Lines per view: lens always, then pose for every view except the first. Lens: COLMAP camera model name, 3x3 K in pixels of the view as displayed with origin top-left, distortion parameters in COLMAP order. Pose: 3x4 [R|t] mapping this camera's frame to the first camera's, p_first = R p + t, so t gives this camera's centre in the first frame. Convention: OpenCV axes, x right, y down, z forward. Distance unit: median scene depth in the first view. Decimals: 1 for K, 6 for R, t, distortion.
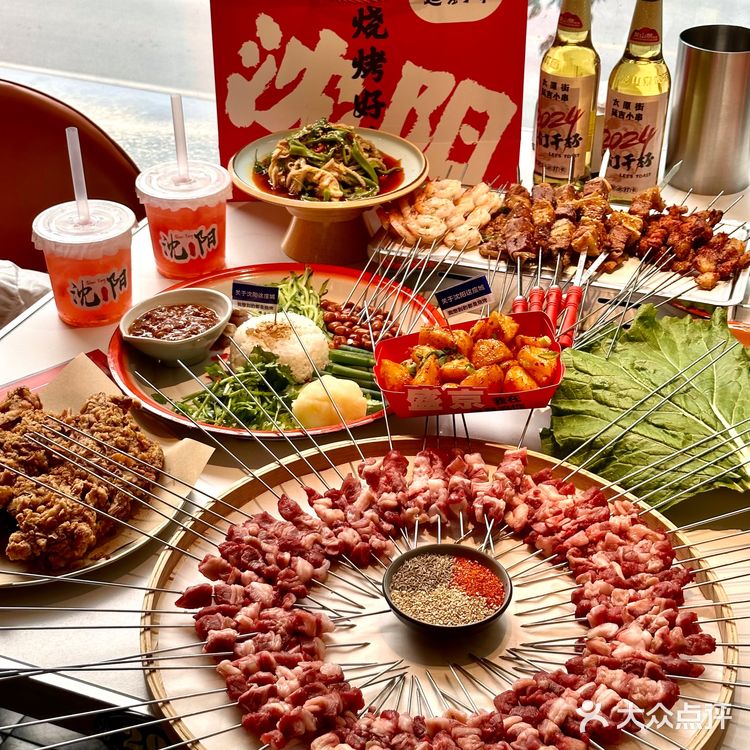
lens RADIAL K [[1398.9, 0, 352.1], [0, 1398.9, 375.6], [0, 0, 1]] dist [0.155923, -0.115689]
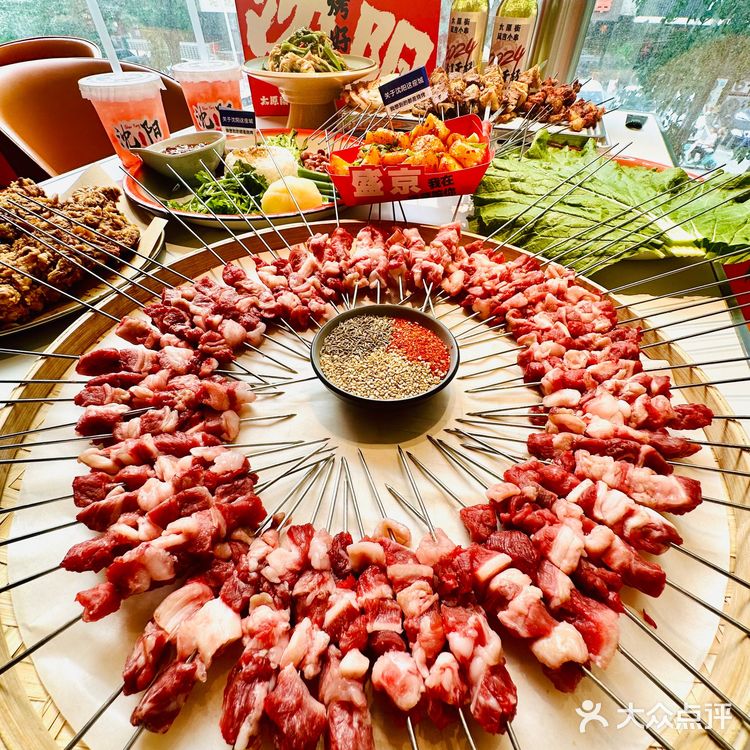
lens RADIAL K [[406.8, 0, 375.0], [0, 406.8, 375.0], [0, 0, 1]] dist [0.002168, 0.000480]
pose [[0.999516, -0.008016, 0.030057, 0.049220], [0.001092, 0.974674, 0.223627, 0.099482], [-0.031088, -0.223486, 0.974211, 0.686676]]
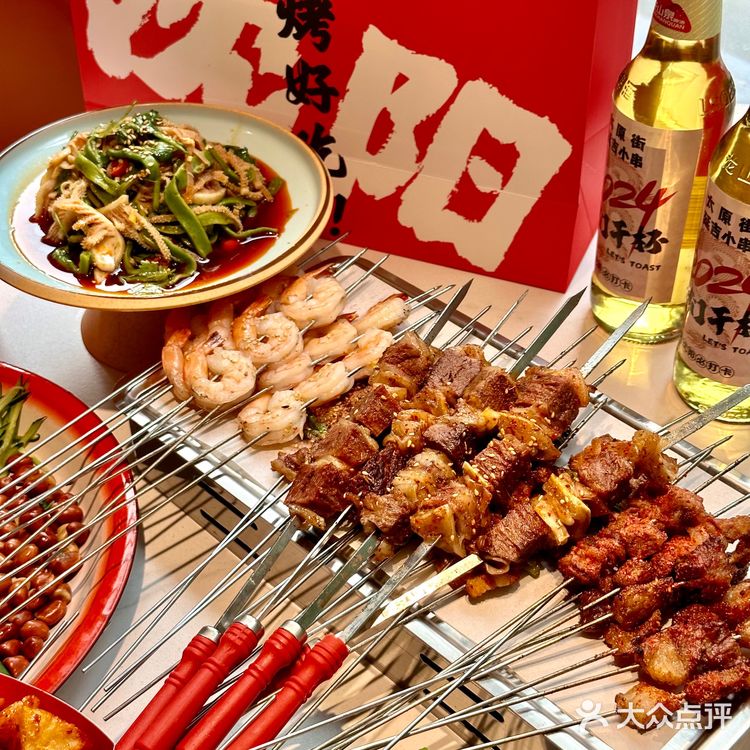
lens RADIAL K [[1398.9, 0, 352.1], [0, 1398.9, 375.6], [0, 0, 1]] dist [0.155923, -0.115689]
pose [[0.904181, 0.276378, -0.325688, 0.345931], [-0.221791, 0.955396, 0.195005, -0.282342], [0.365057, -0.104085, 0.925149, 0.691763]]
